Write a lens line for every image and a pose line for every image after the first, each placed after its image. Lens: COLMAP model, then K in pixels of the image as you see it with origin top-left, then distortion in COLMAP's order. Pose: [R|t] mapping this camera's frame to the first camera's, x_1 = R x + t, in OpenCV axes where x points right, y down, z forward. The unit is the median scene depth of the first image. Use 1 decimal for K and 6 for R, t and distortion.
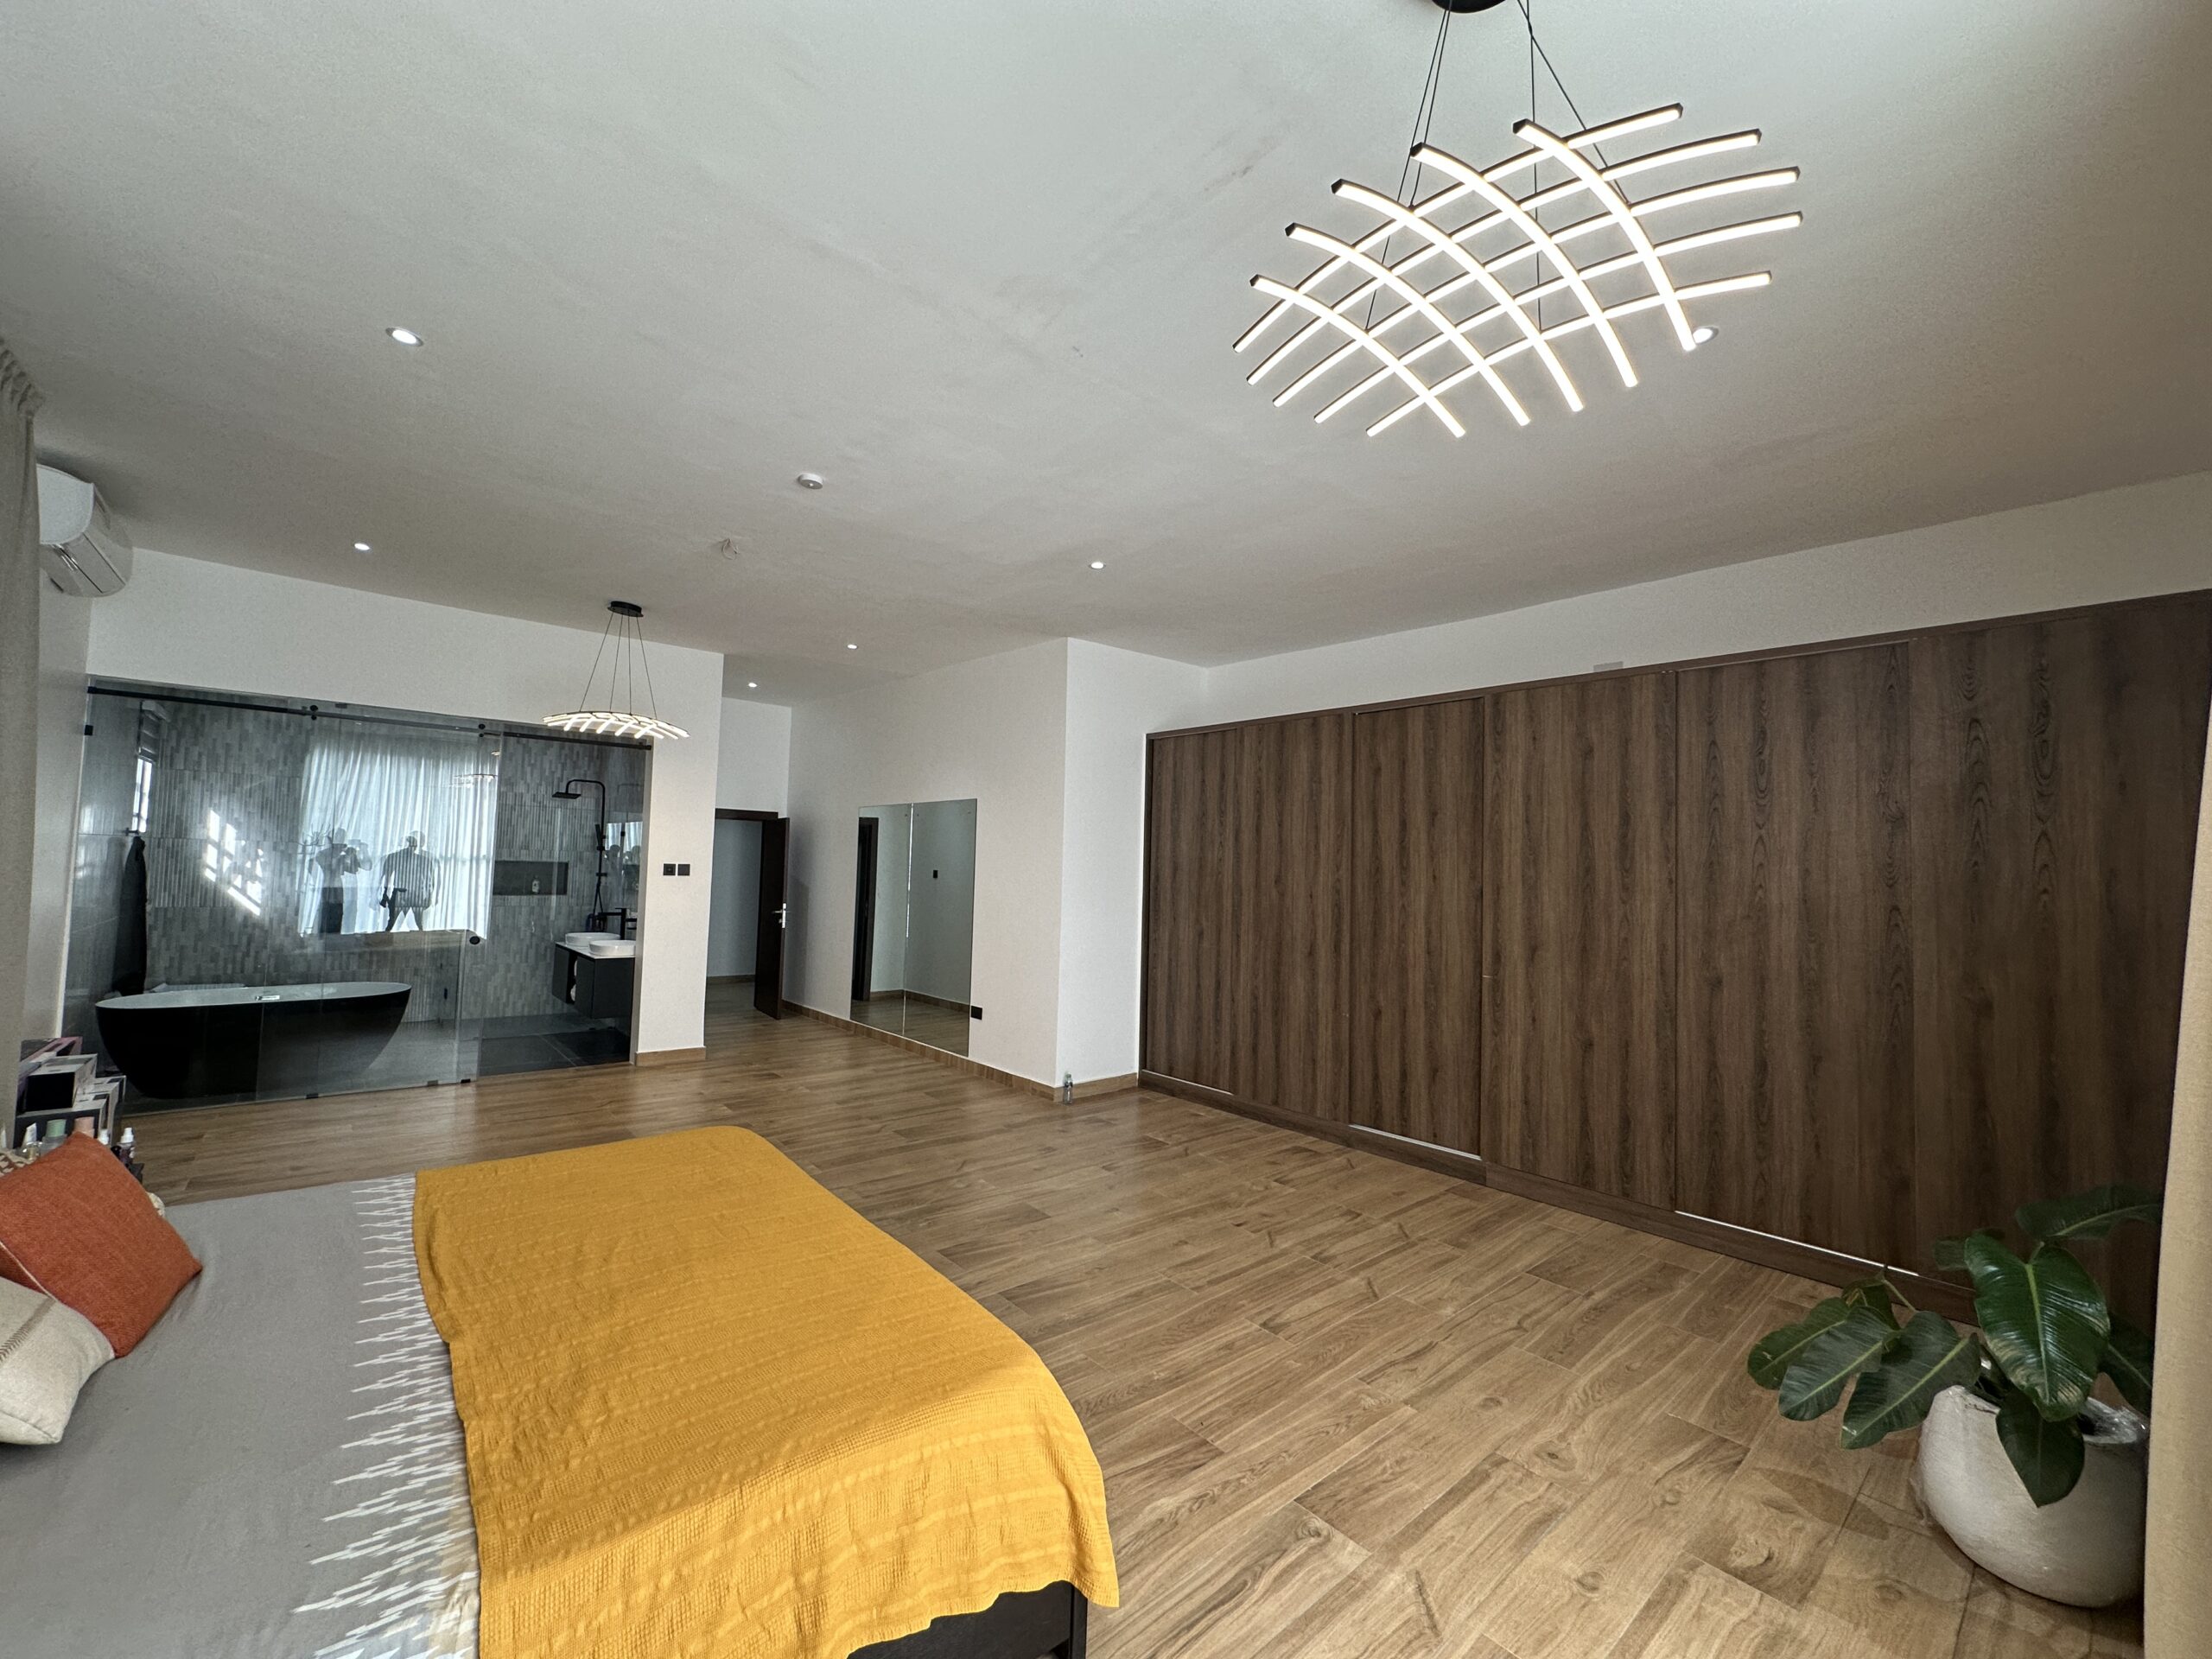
lens RADIAL K [[888.2, 0, 1105.7], [0, 888.2, 831.2], [0, 0, 1]] dist [-0.001660, 0.000543]
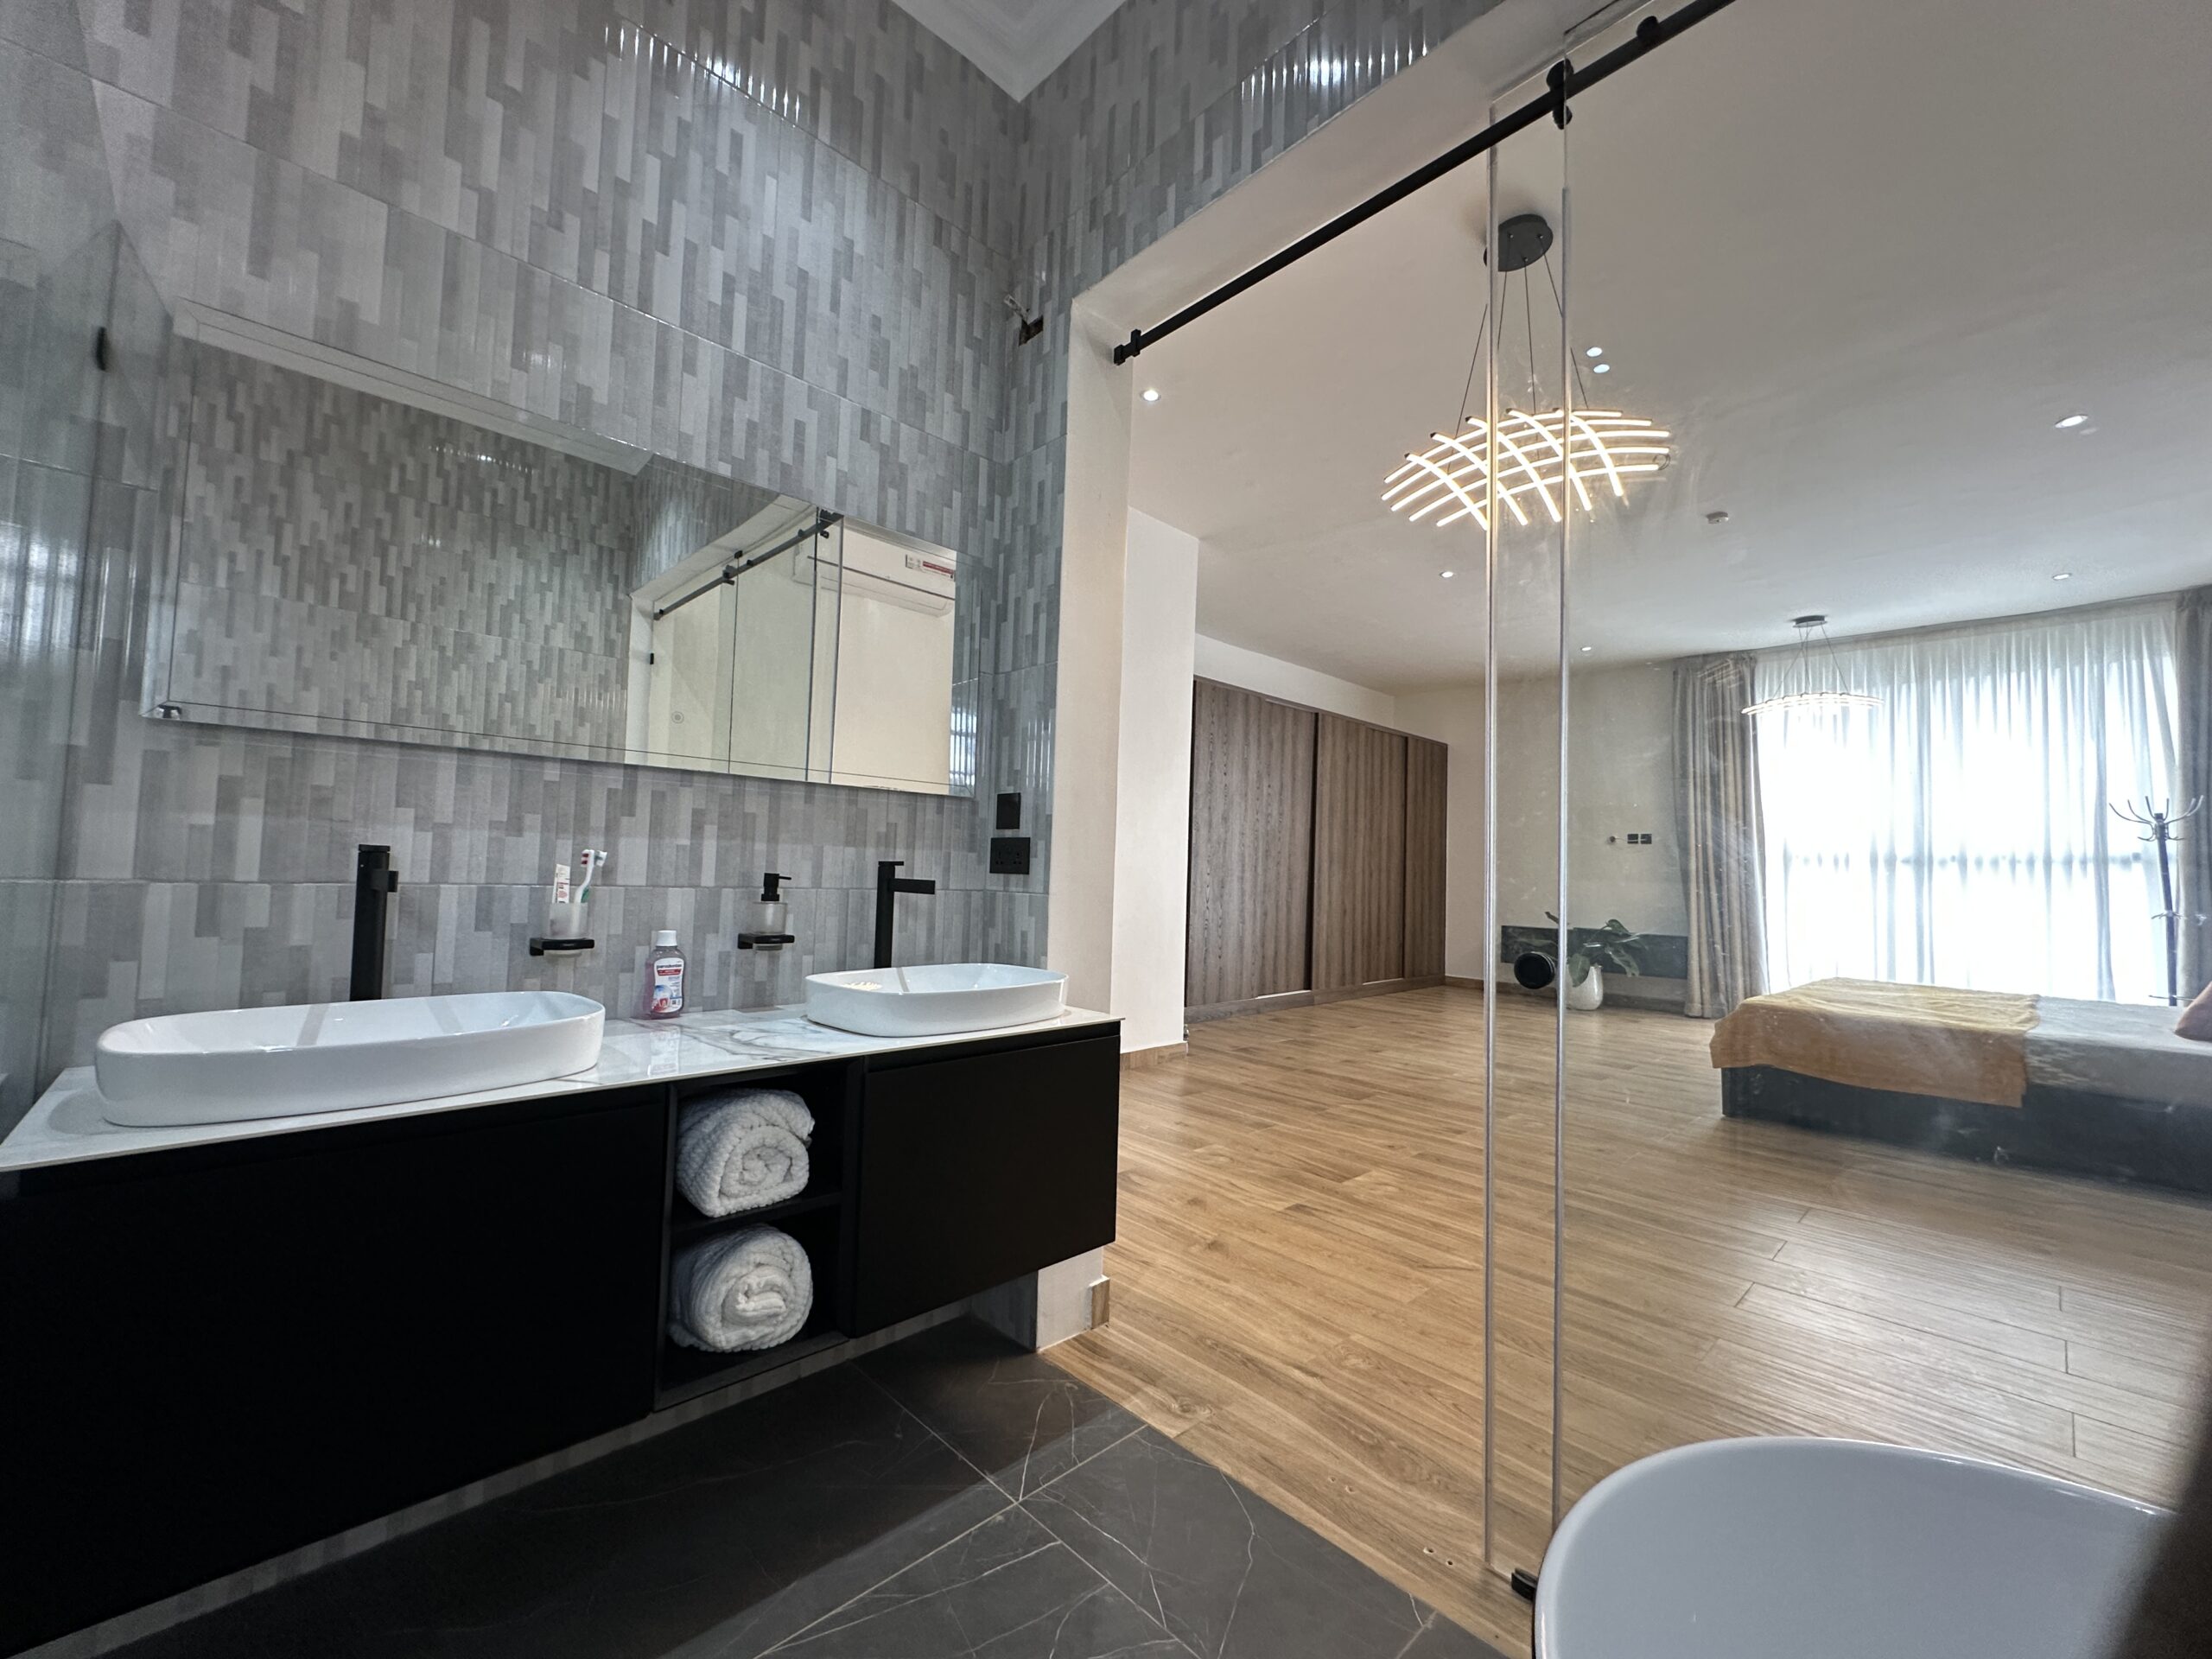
lens RADIAL K [[887.7, 0, 1104.0], [0, 887.7, 831.1], [0, 0, 1]] dist [-0.001574, 0.000272]
pose [[-0.040685, 0.014638, 0.999065, -1.045666], [-0.075546, 0.996985, -0.017684, 0.109563], [-0.996312, -0.076195, -0.039457, 1.250005]]
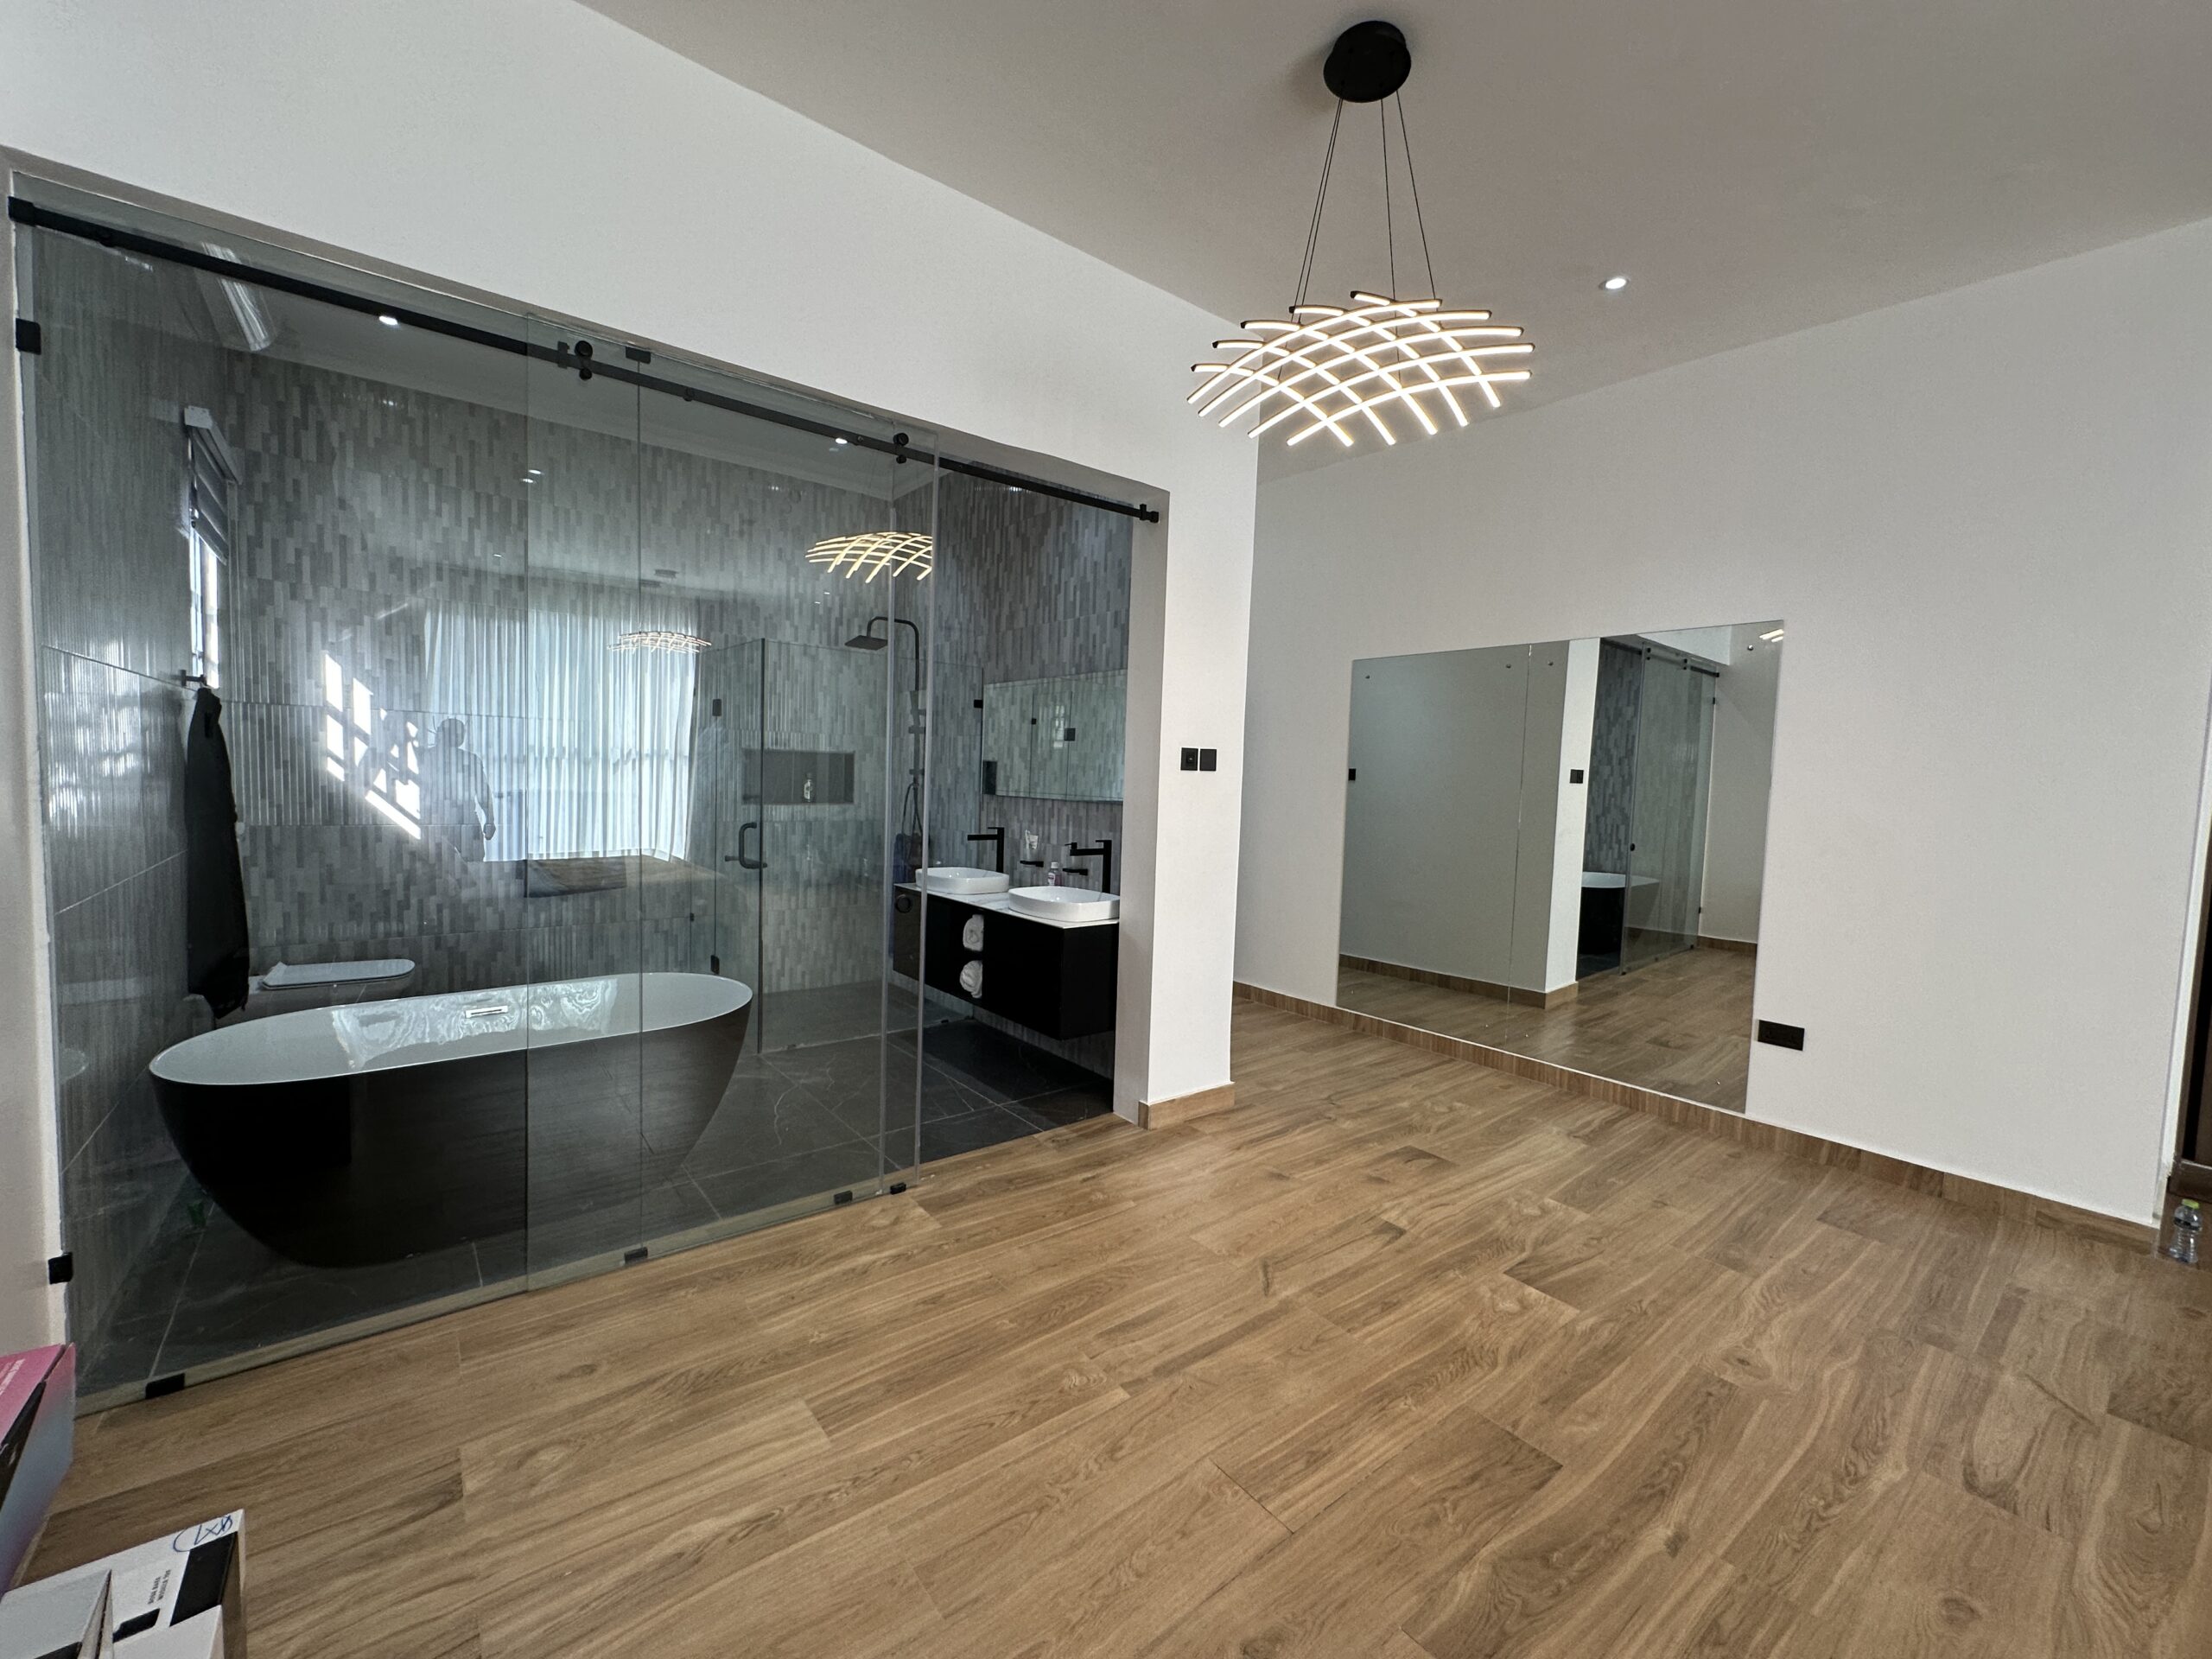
lens RADIAL K [[885.4, 0, 1105.5], [0, 885.4, 831.9], [0, 0, 1]] dist [-0.003084, -0.000470]
pose [[0.999133, 0.005051, -0.041321, -0.648631], [-0.000536, 0.994088, 0.108574, 0.036125], [0.041626, -0.108457, 0.993229, 0.597351]]
